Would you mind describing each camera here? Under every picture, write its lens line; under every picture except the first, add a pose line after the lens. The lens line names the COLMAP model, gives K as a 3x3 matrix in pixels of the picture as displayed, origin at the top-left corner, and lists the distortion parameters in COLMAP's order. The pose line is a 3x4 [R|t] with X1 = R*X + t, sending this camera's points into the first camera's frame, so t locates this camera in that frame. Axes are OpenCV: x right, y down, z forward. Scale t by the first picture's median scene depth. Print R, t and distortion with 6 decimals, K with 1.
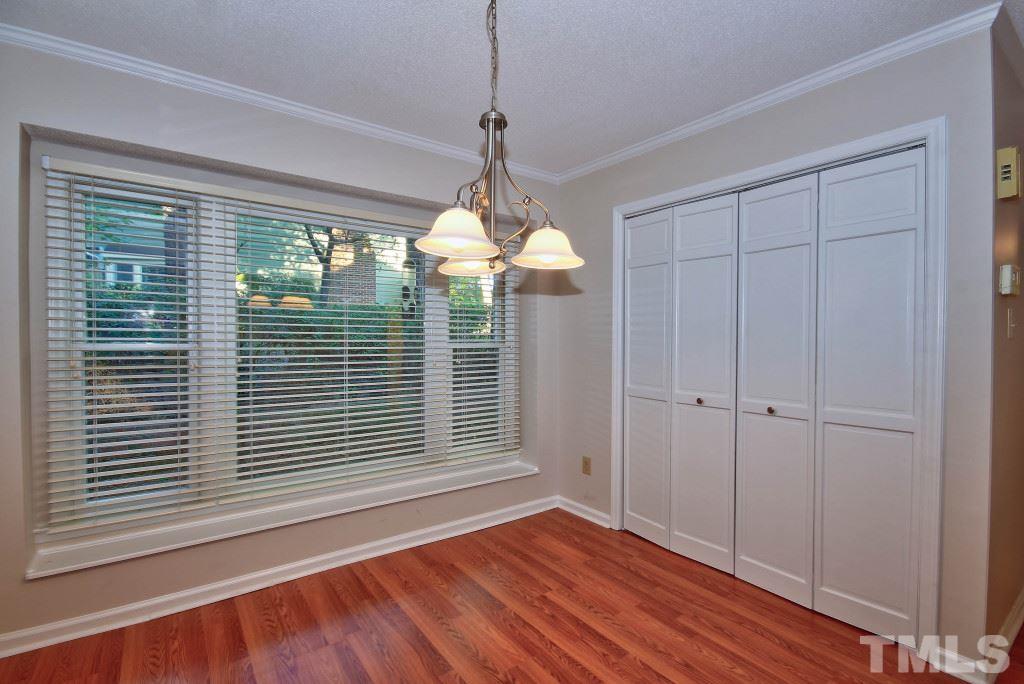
lens RADIAL K [[501.1, 0, 523.5], [0, 501.1, 342.1], [0, 0, 1]] dist [0.065569, -0.000134]
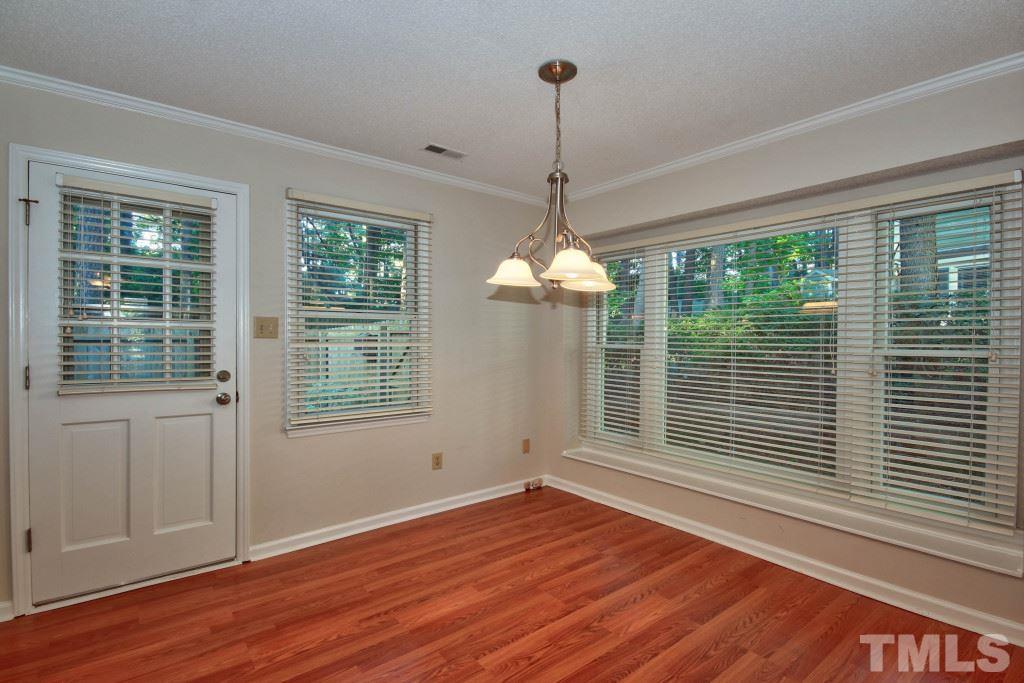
lens RADIAL K [[478.1, 0, 514.3], [0, 478.1, 337.5], [0, 0, 1]] dist [-0.000861, -0.000232]
pose [[0.047819, -0.010368, -0.998802, 0.704426], [-0.014191, 0.999838, -0.011058, 0.001328], [0.998755, 0.014703, 0.047664, 0.506895]]
